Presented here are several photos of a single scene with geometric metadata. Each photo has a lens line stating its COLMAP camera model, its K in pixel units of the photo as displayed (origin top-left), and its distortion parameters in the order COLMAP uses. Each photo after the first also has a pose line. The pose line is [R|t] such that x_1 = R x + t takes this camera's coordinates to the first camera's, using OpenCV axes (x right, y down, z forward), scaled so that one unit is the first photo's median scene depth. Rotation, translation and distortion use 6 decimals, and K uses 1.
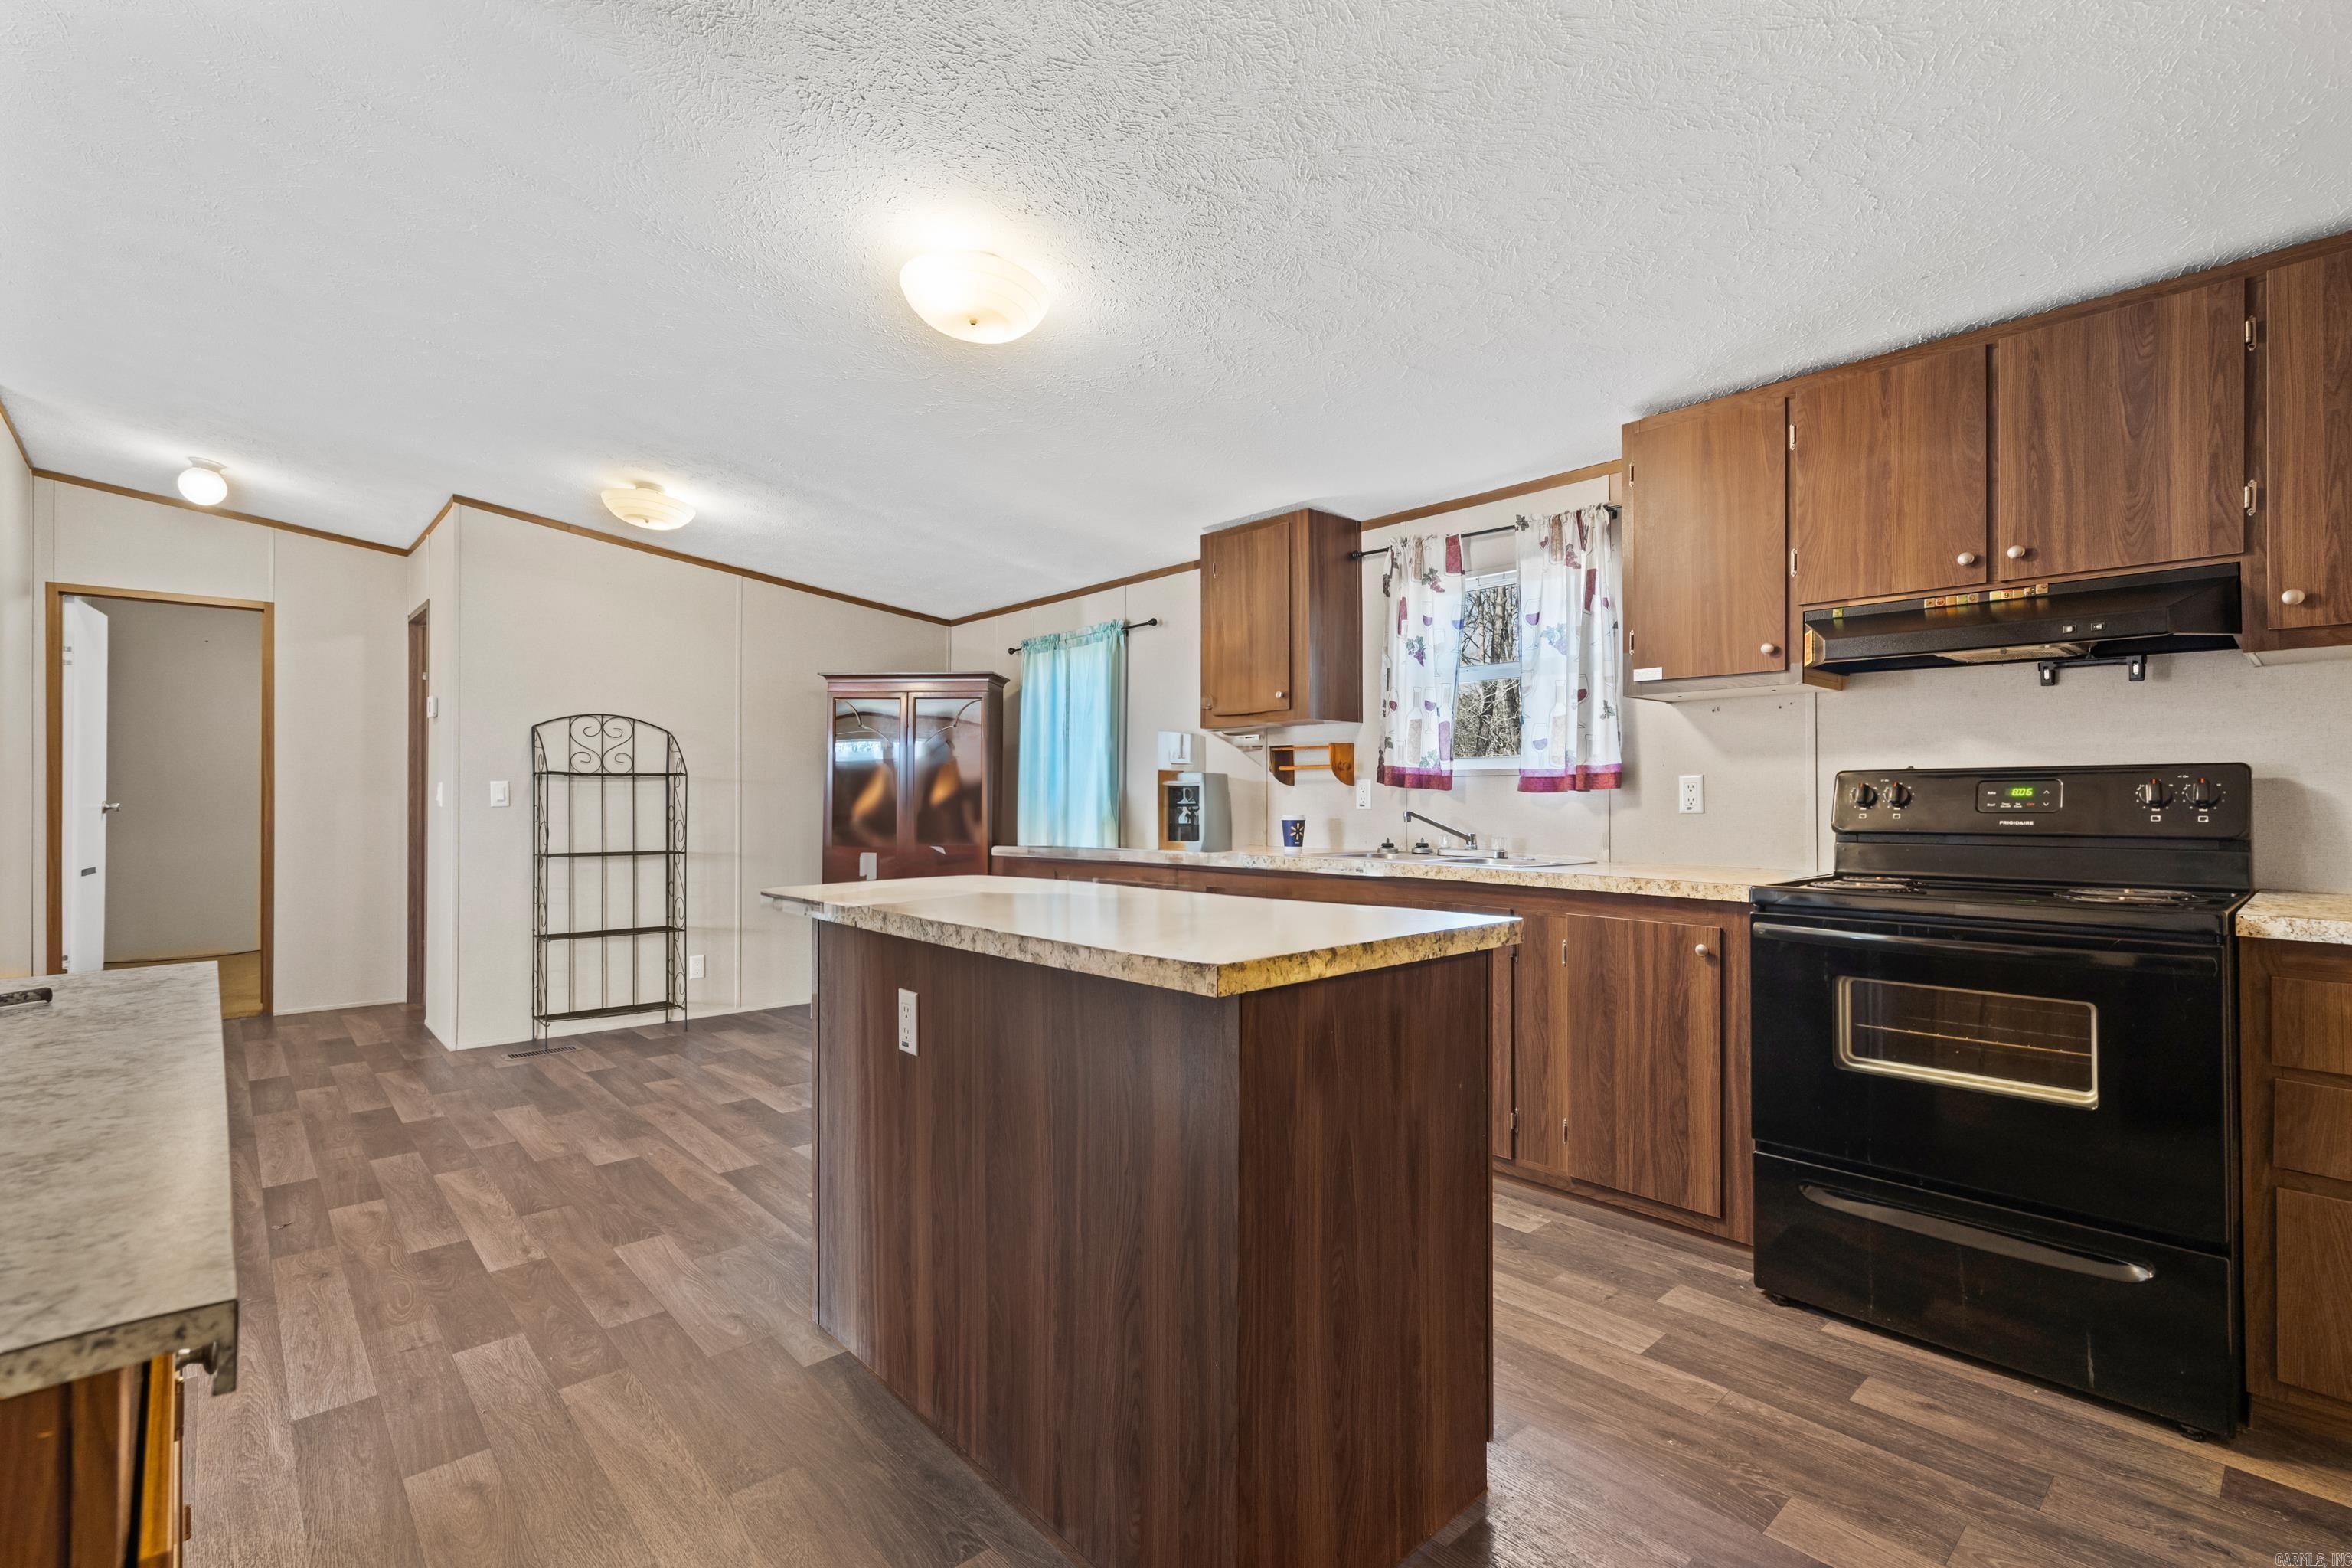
lens RADIAL K [[1071.9, 0, 1176.0], [0, 1071.9, 784.0], [0, 0, 1]] dist [-0.001507, 0.000205]
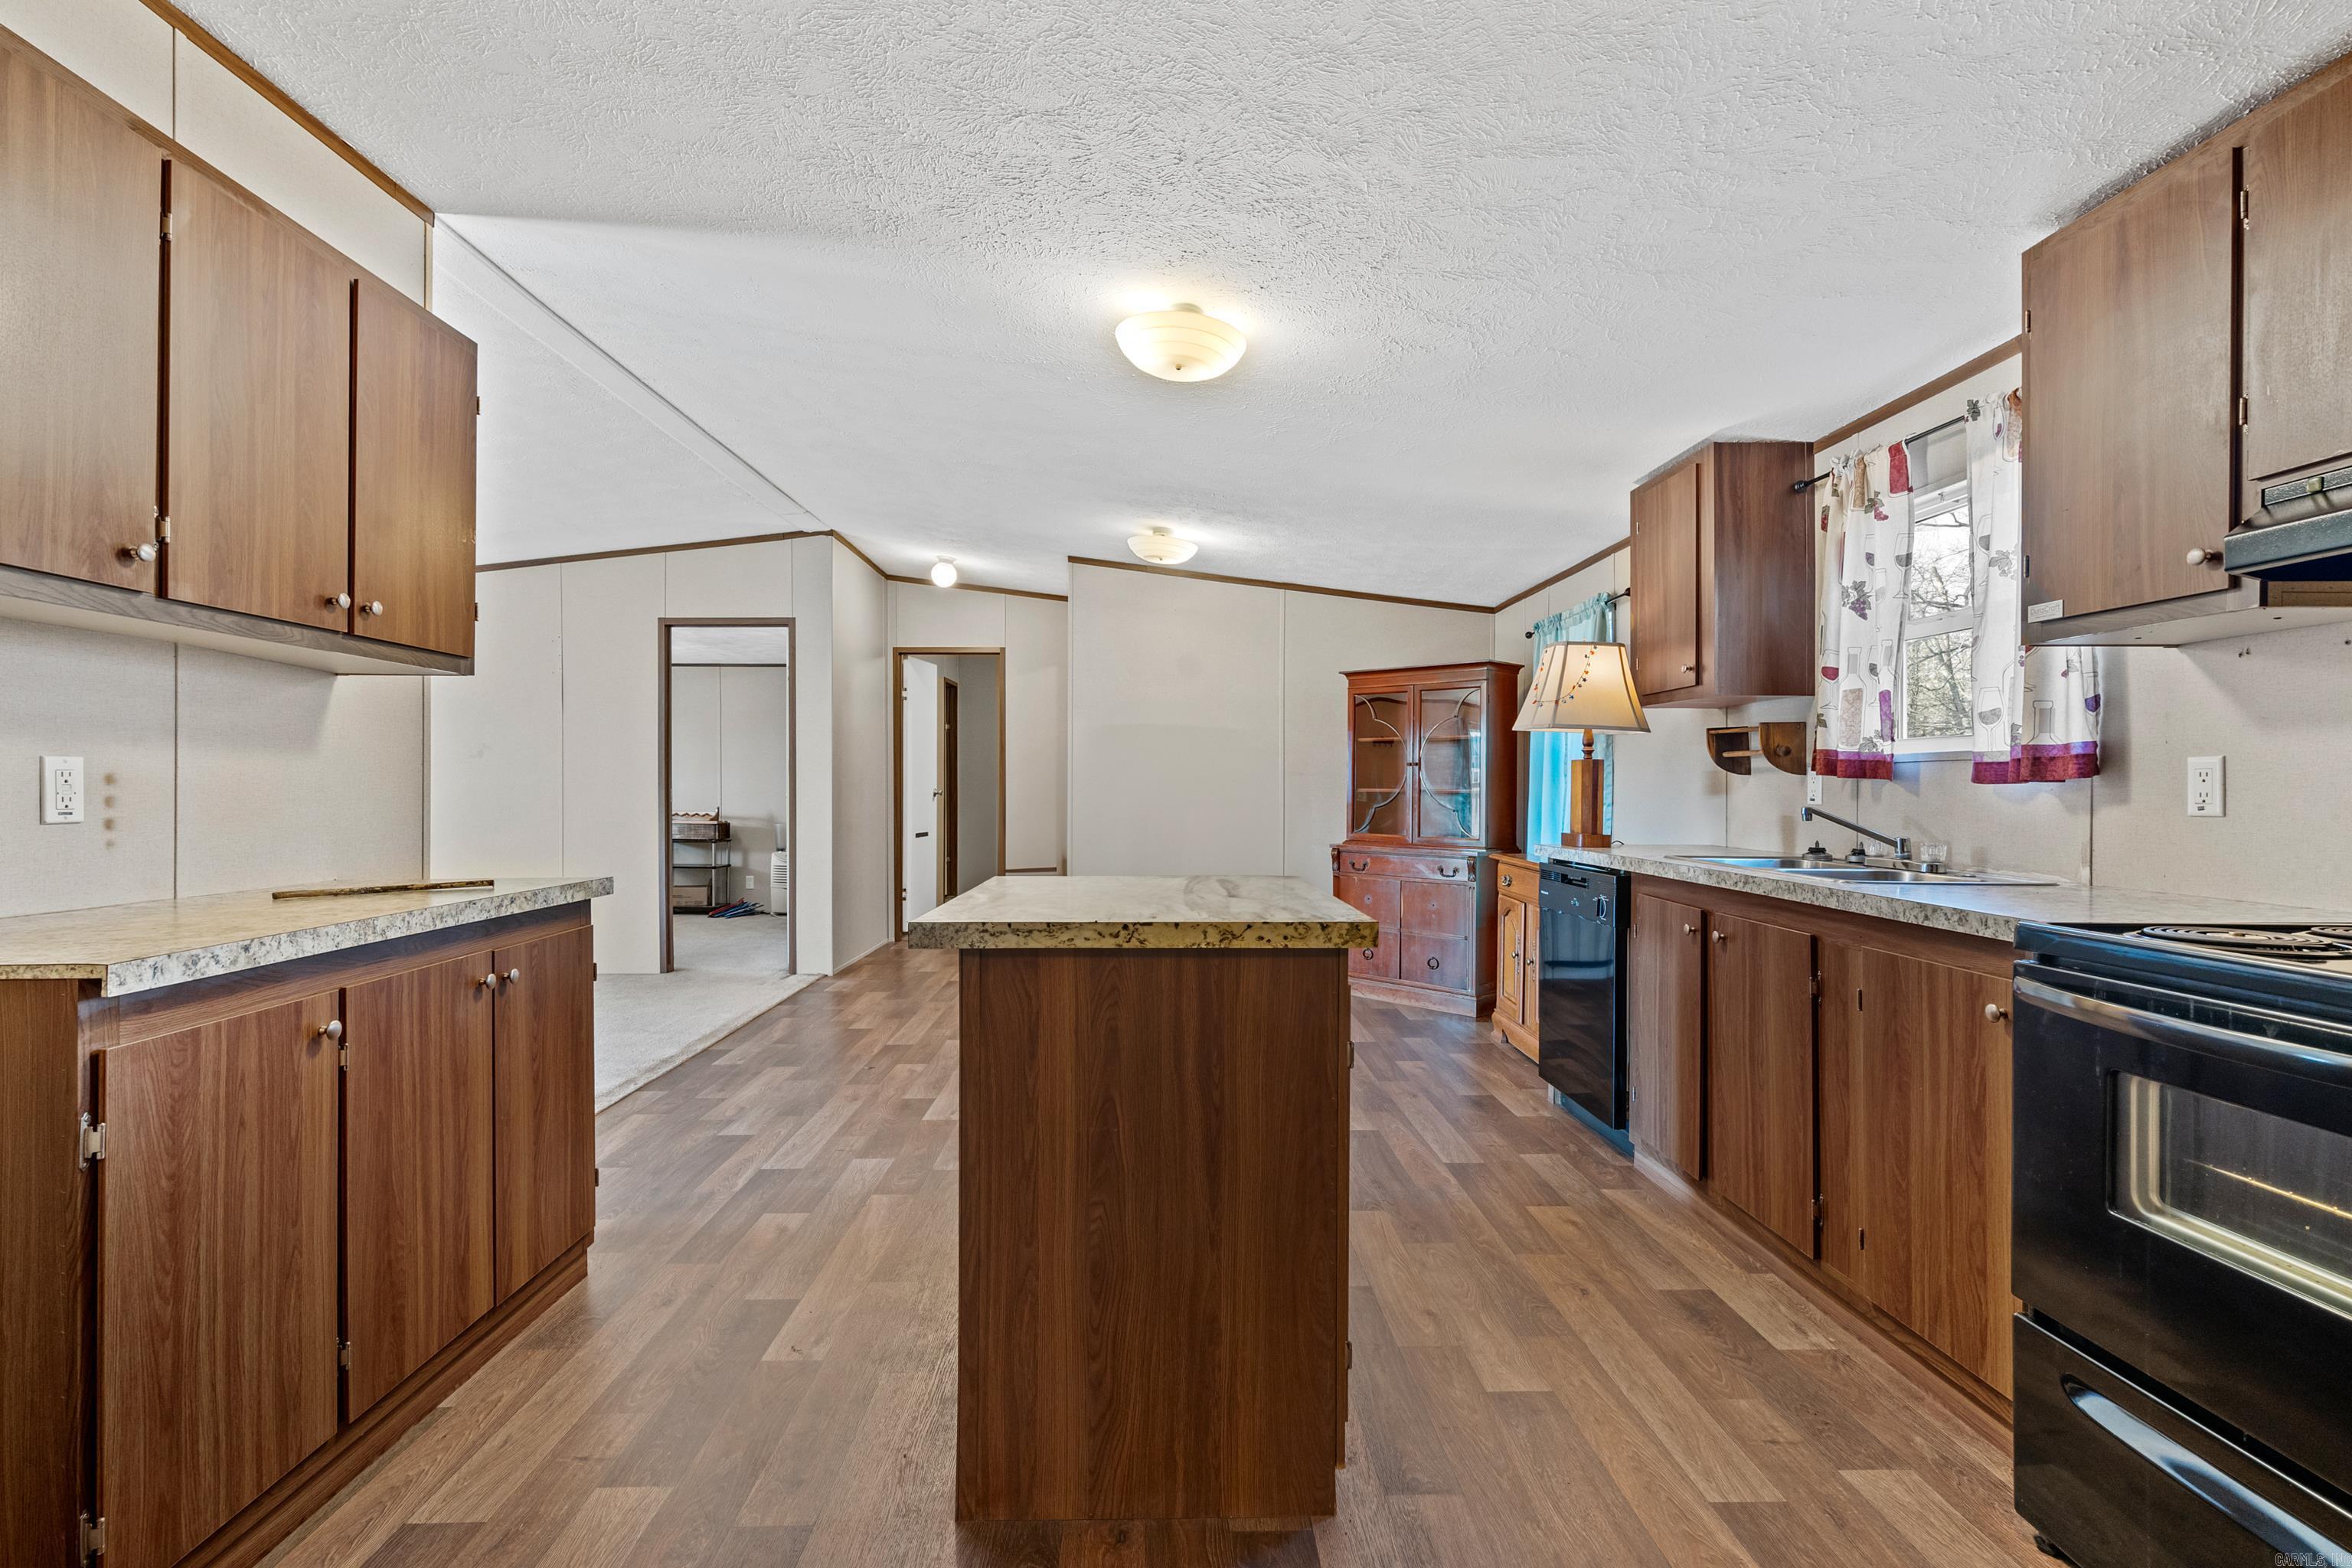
lens RADIAL K [[1093.4, 0, 1168.4], [0, 1093.4, 783.3], [0, 0, 1]] dist [-0.000259, 0.000315]
pose [[0.753622, 0.000899, -0.657307, 0.404815], [0.004599, 0.999967, 0.006639, 0.000120], [0.657292, -0.008026, 0.753594, 0.088138]]
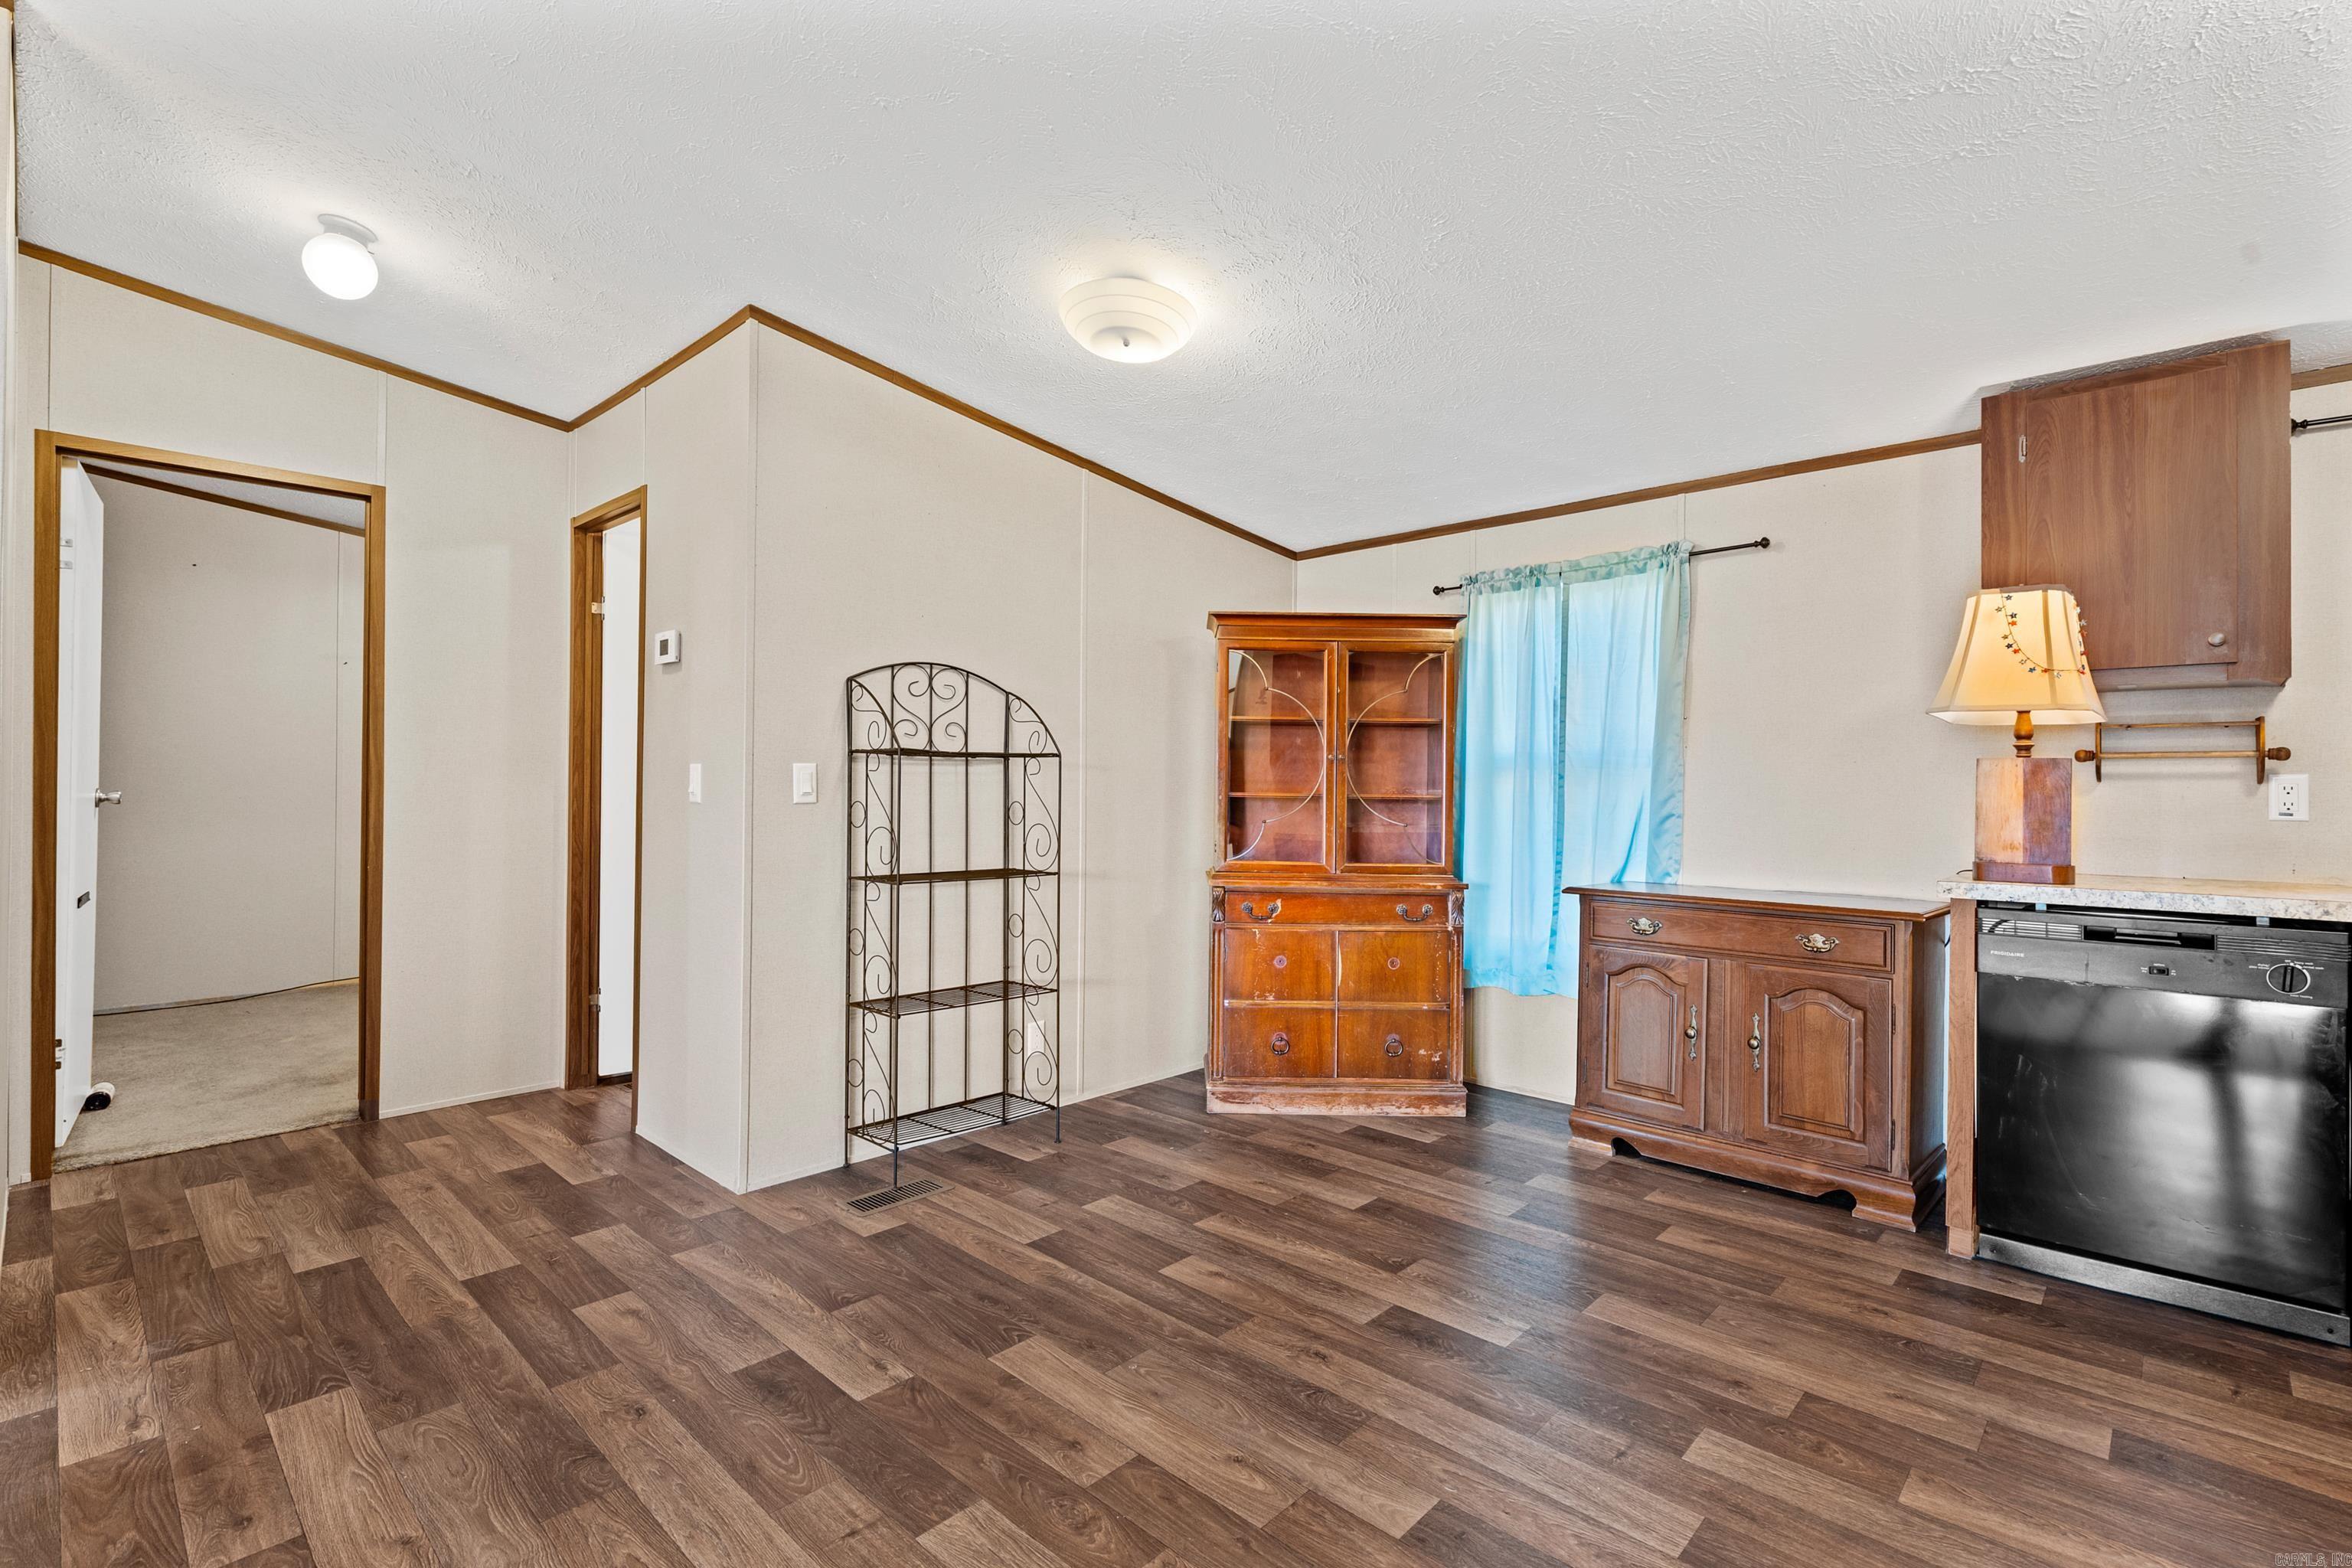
lens RADIAL K [[1089.2, 0, 1176.7], [0, 1089.2, 768.6], [0, 0, 1]] dist [0.000639, 0.000448]
pose [[0.997007, 0.009661, 0.076707, -0.635085], [-0.009367, 0.999947, -0.004189, 0.001763], [-0.076743, 0.003458, 0.997045, 0.463922]]
